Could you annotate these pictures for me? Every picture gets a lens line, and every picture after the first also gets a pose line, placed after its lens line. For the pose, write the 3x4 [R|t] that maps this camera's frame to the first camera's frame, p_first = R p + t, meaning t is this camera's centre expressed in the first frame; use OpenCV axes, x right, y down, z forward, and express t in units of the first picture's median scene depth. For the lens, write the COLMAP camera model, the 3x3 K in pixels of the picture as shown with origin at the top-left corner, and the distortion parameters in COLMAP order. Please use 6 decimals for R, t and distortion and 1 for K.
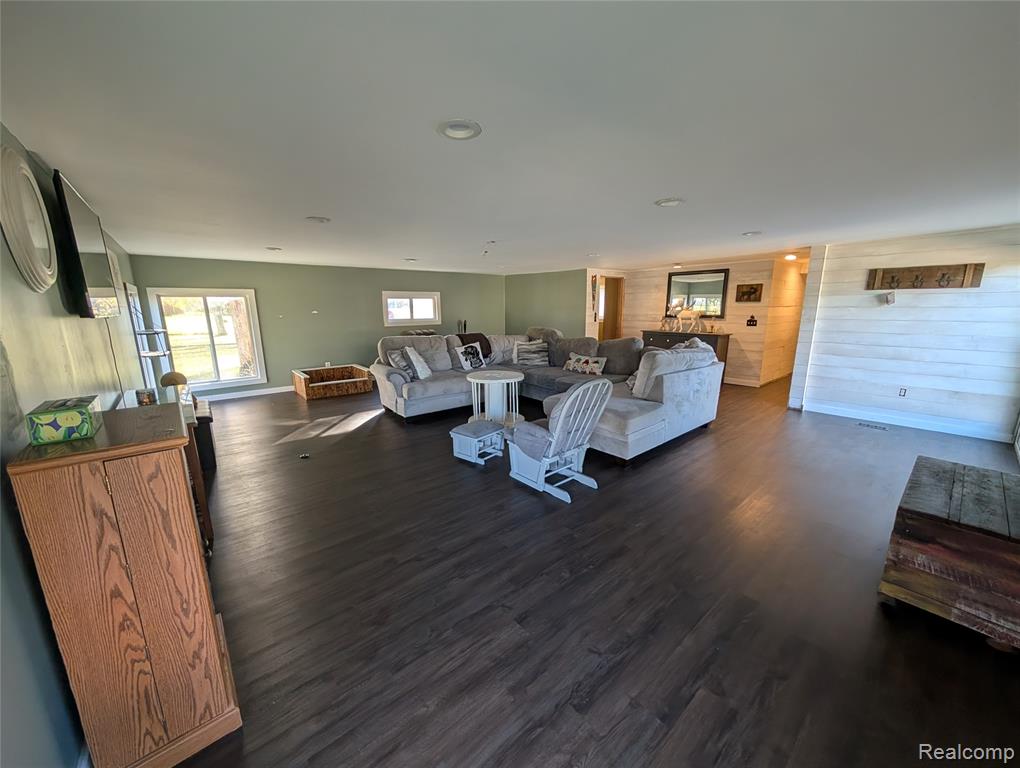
lens RADIAL K [[385.6, 0, 506.8], [0, 385.6, 387.0], [0, 0, 1]] dist [-0.002192, 0.000802]
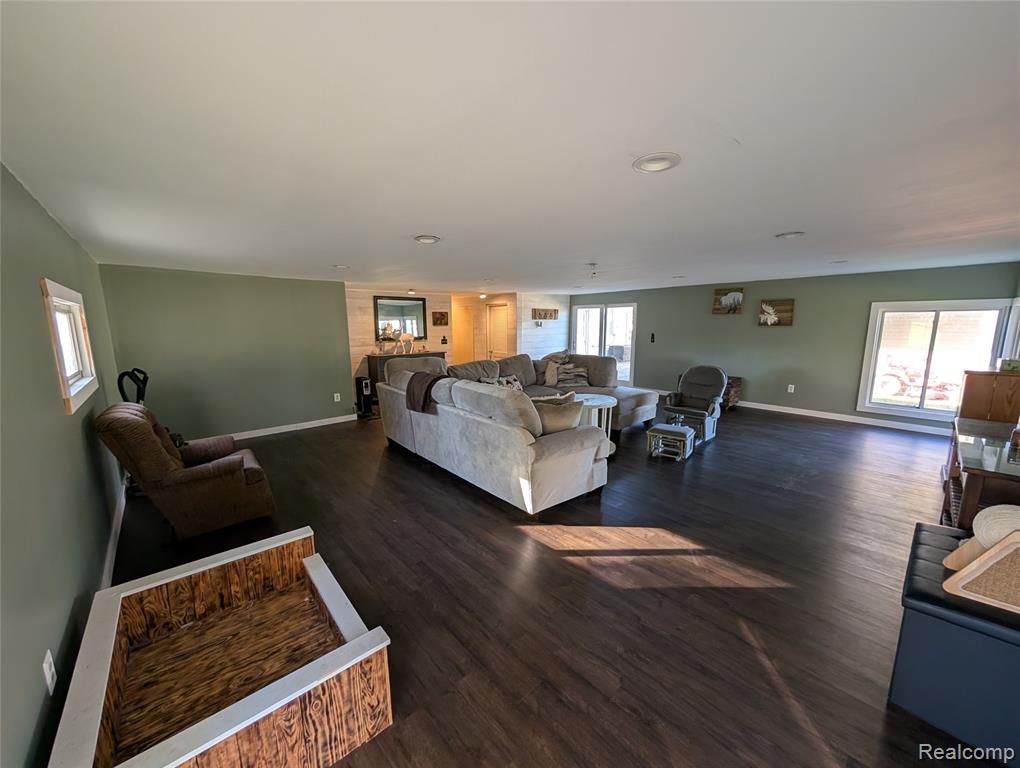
lens RADIAL K [[385.6, 0, 511.0], [0, 385.6, 388.5], [0, 0, 1]] dist [-0.002192, 0.000802]
pose [[-0.033834, -0.153648, 0.987546, -0.655333], [0.214874, 0.963886, 0.157328, -0.166847], [-0.976056, 0.217521, 0.000402, 0.798287]]
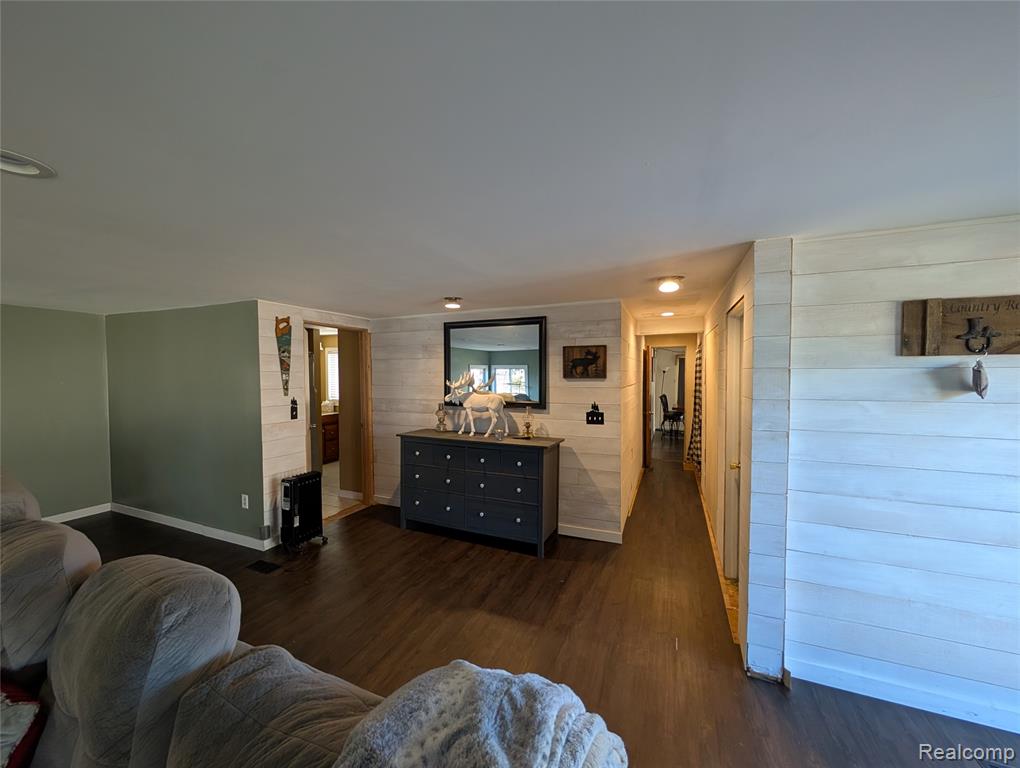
lens RADIAL K [[385.6, 0, 507.0], [0, 385.6, 388.9], [0, 0, 1]] dist [-0.002192, 0.000802]
pose [[0.892664, -0.010347, 0.450604, 0.289090], [0.087383, 0.984741, -0.150496, -0.134031], [-0.442171, 0.173717, 0.879947, 0.574606]]
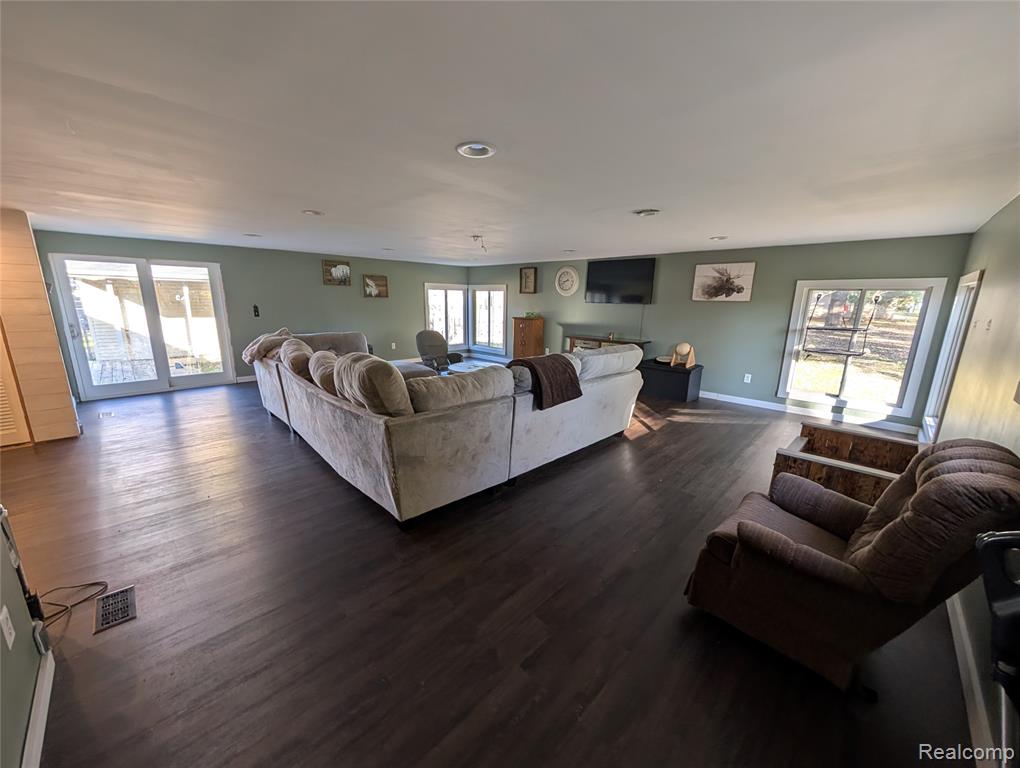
lens RADIAL K [[385.6, 0, 507.3], [0, 385.6, 386.5], [0, 0, 1]] dist [-0.002192, 0.000802]
pose [[-0.995596, 0.017992, -0.092010, -0.005301], [-0.023171, 0.903747, 0.427440, -0.288804], [0.090844, 0.427689, -0.899349, 1.326606]]
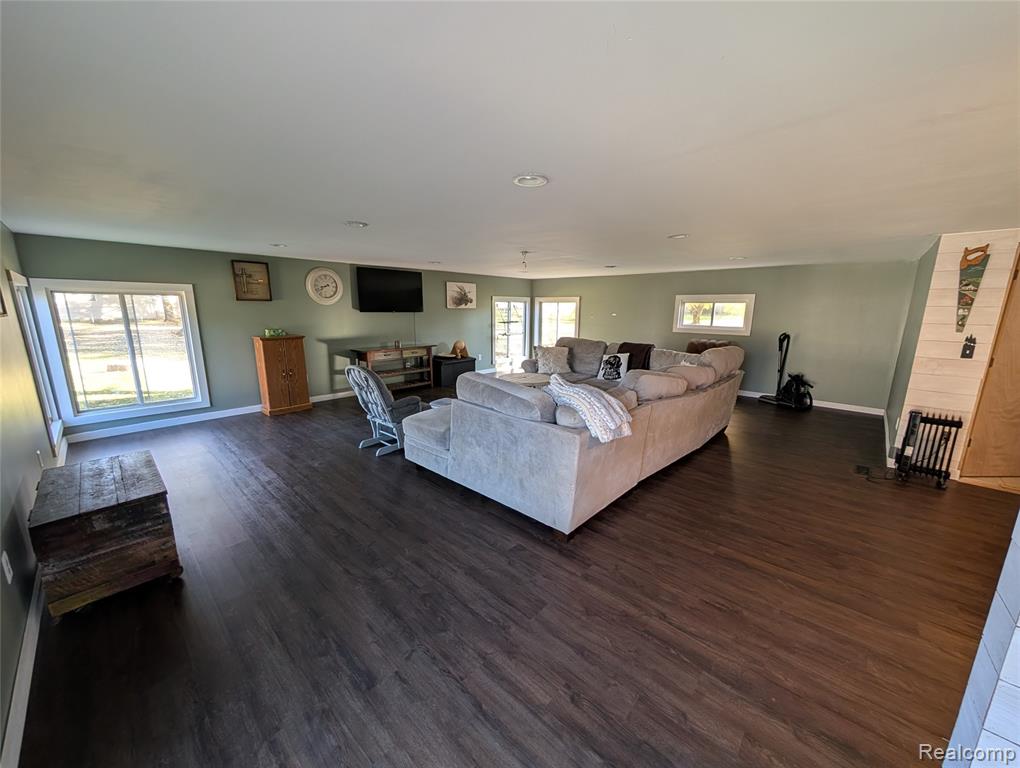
lens RADIAL K [[385.6, 0, 503.2], [0, 385.6, 382.7], [0, 0, 1]] dist [-0.002192, 0.000802]
pose [[0.117583, 0.200244, -0.972665, 0.671774], [-0.217111, 0.960948, 0.171586, -0.124740], [0.969039, 0.191000, 0.156466, 0.534243]]
